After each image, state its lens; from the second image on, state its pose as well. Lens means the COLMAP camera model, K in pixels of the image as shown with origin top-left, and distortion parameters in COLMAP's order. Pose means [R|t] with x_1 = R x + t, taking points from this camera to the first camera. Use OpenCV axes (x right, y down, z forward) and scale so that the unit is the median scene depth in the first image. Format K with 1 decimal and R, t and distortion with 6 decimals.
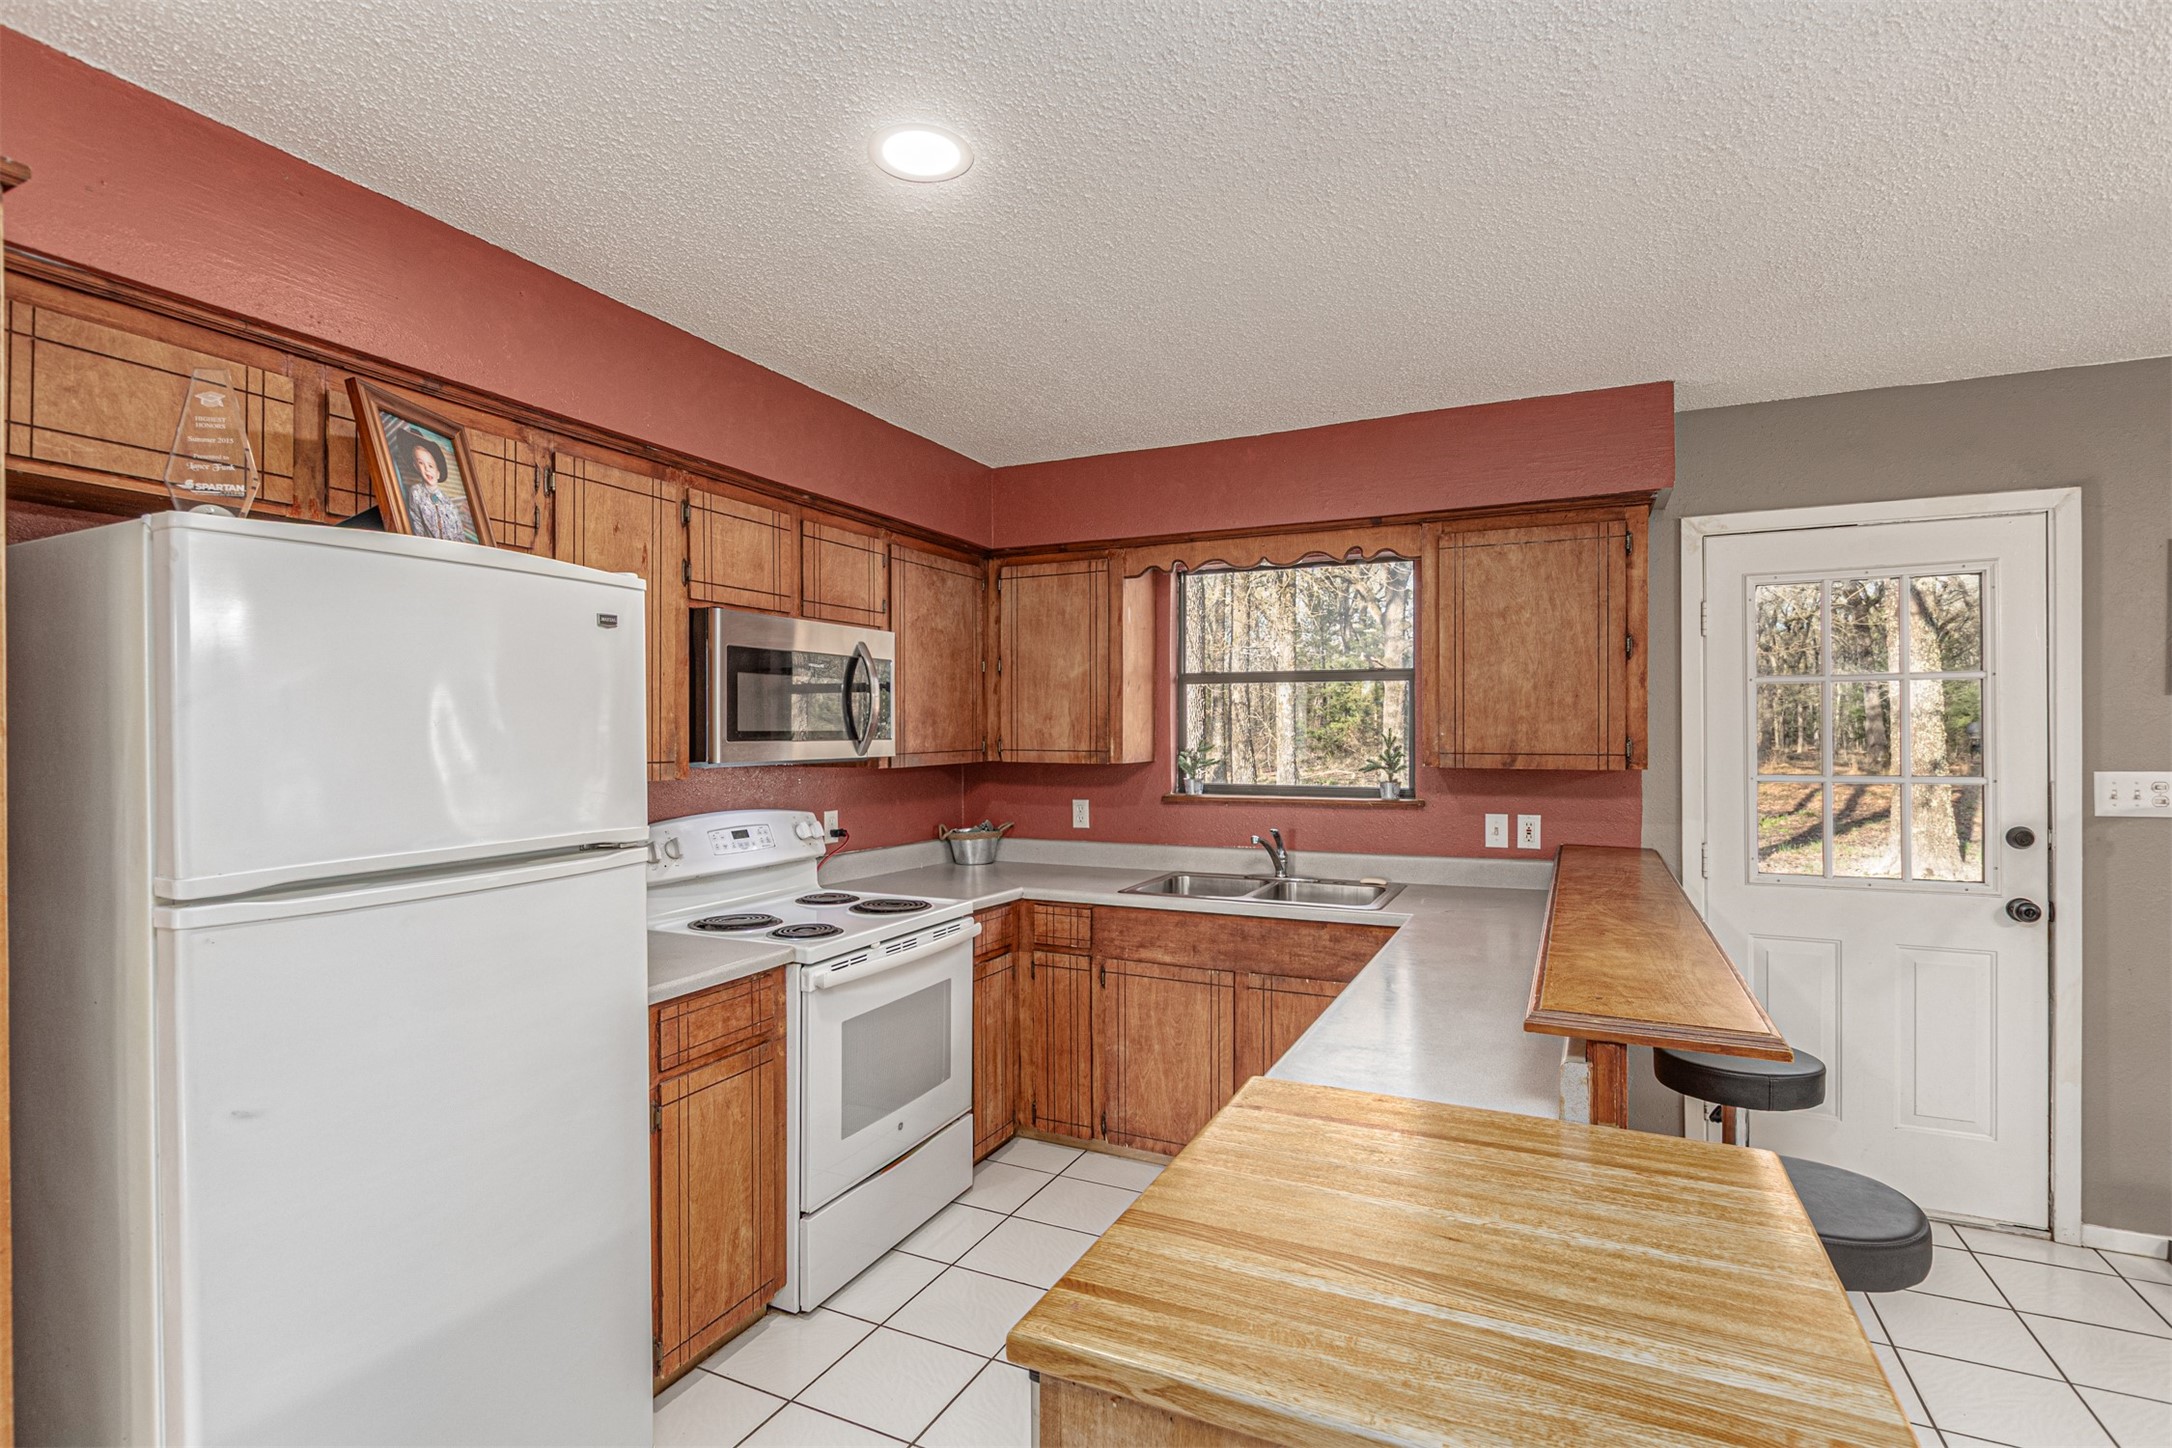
lens RADIAL K [[1016.1, 0, 1049.0], [0, 1016.1, 737.8], [0, 0, 1]] dist [0.002042, -0.002402]
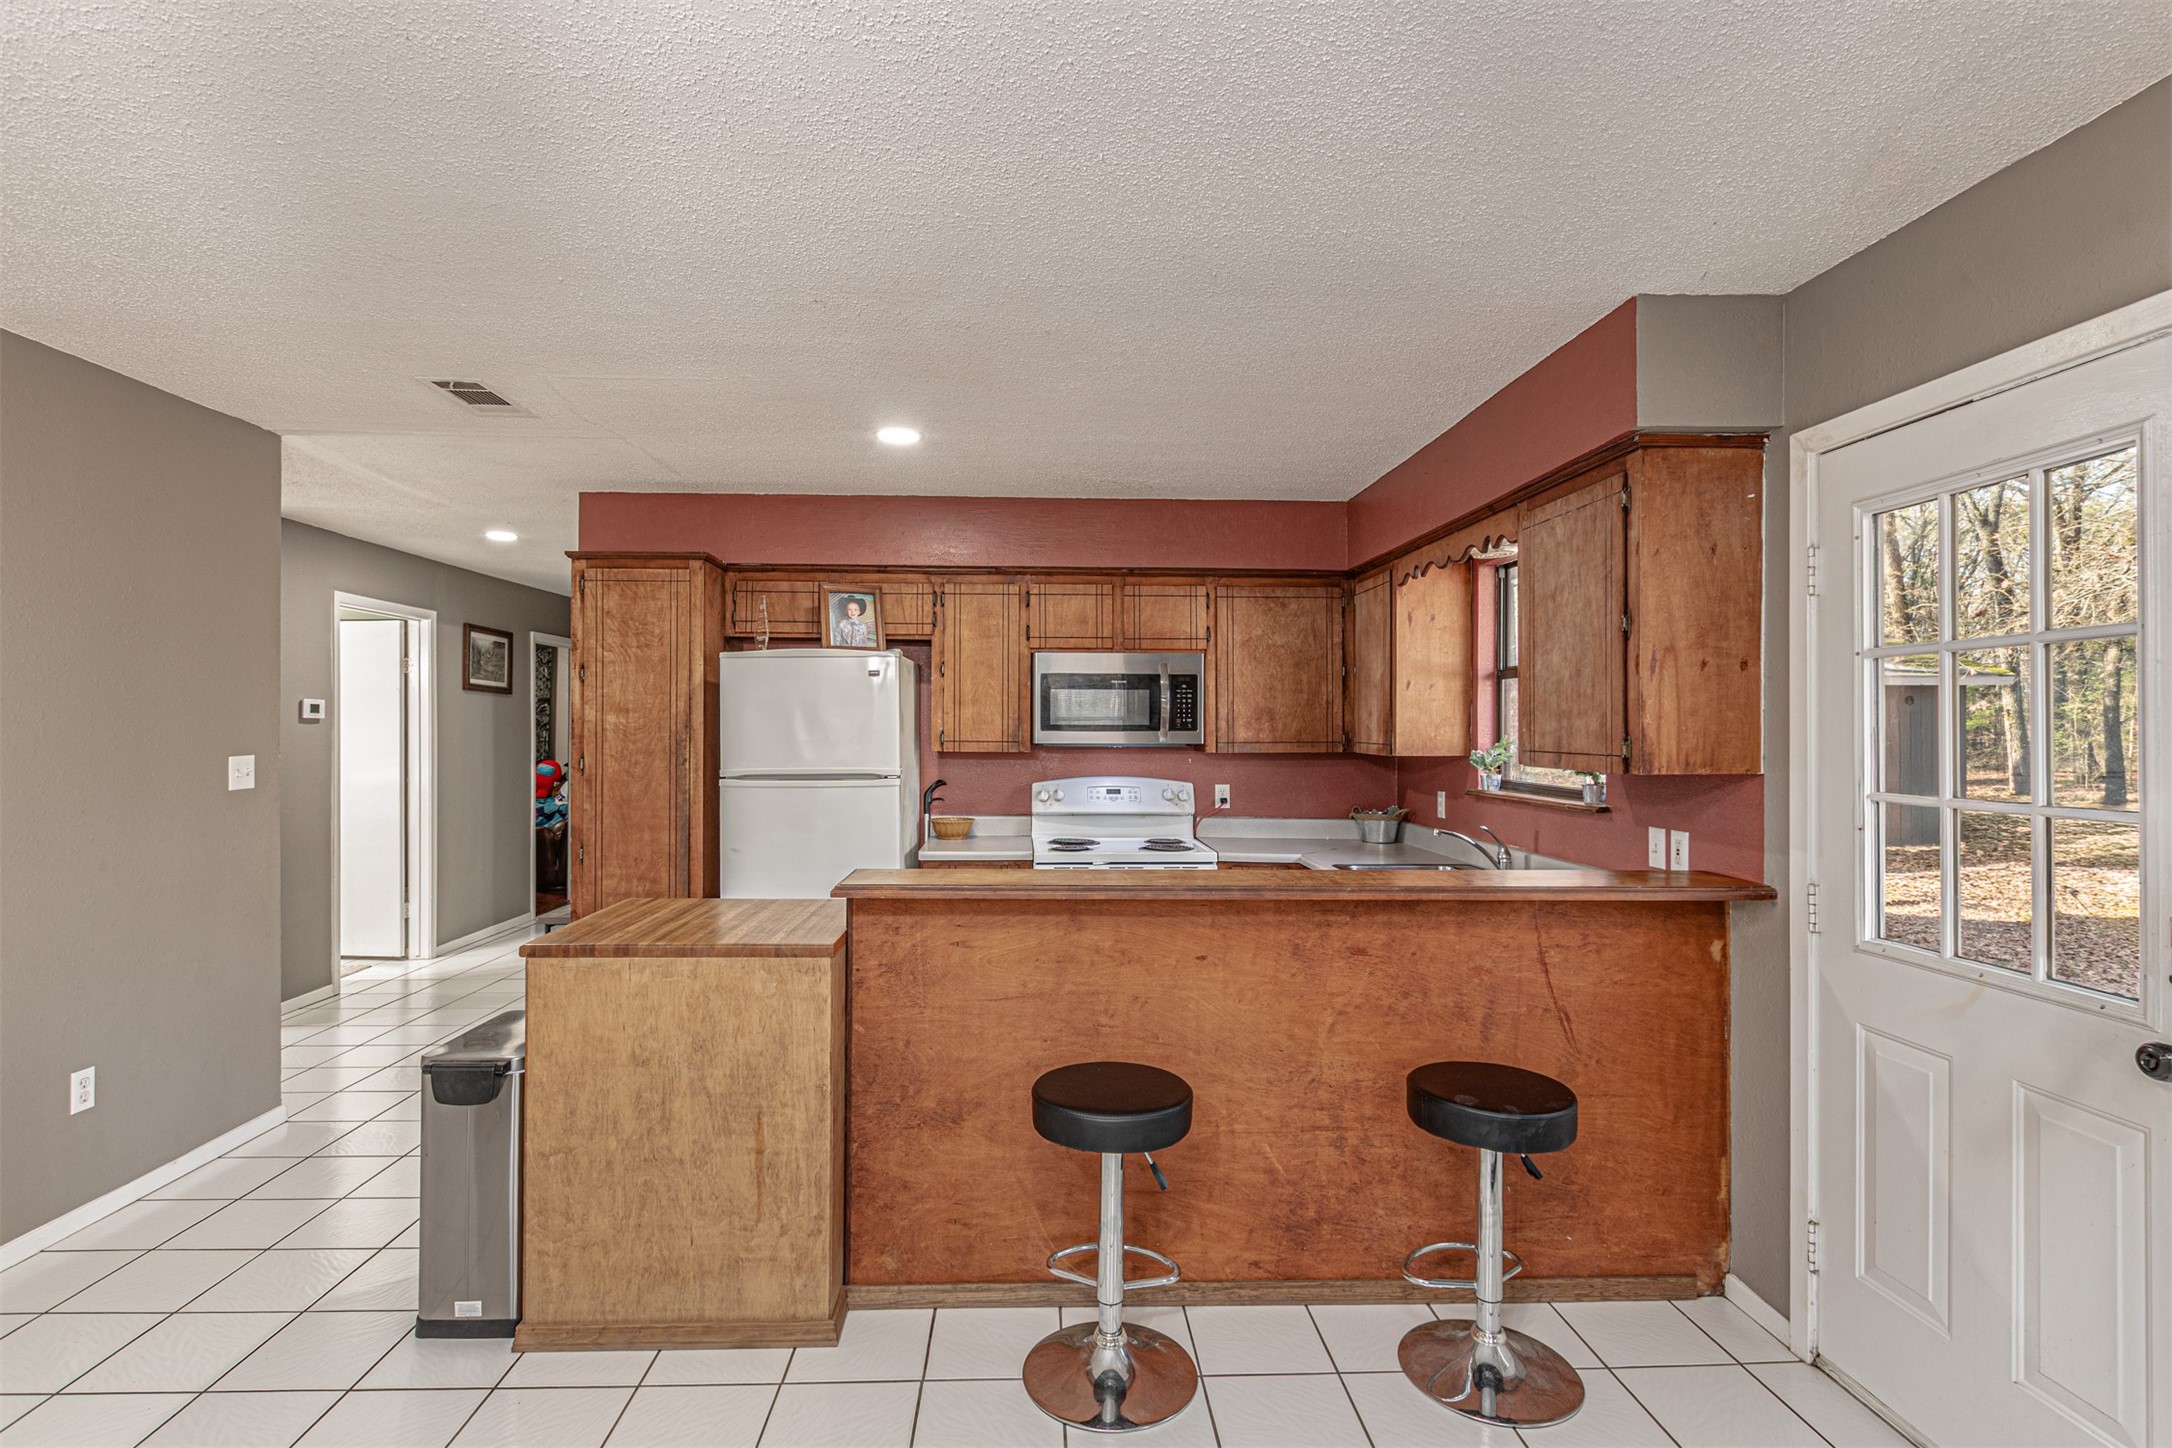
lens RADIAL K [[1016.1, 0, 1065.8], [0, 1016.1, 728.4], [0, 0, 1]] dist [0.002042, -0.002402]
pose [[0.475239, 0.005028, -0.879842, 1.034965], [-0.009994, 0.999950, 0.000317, -0.001061], [0.879800, 0.008643, 0.475266, 0.200521]]
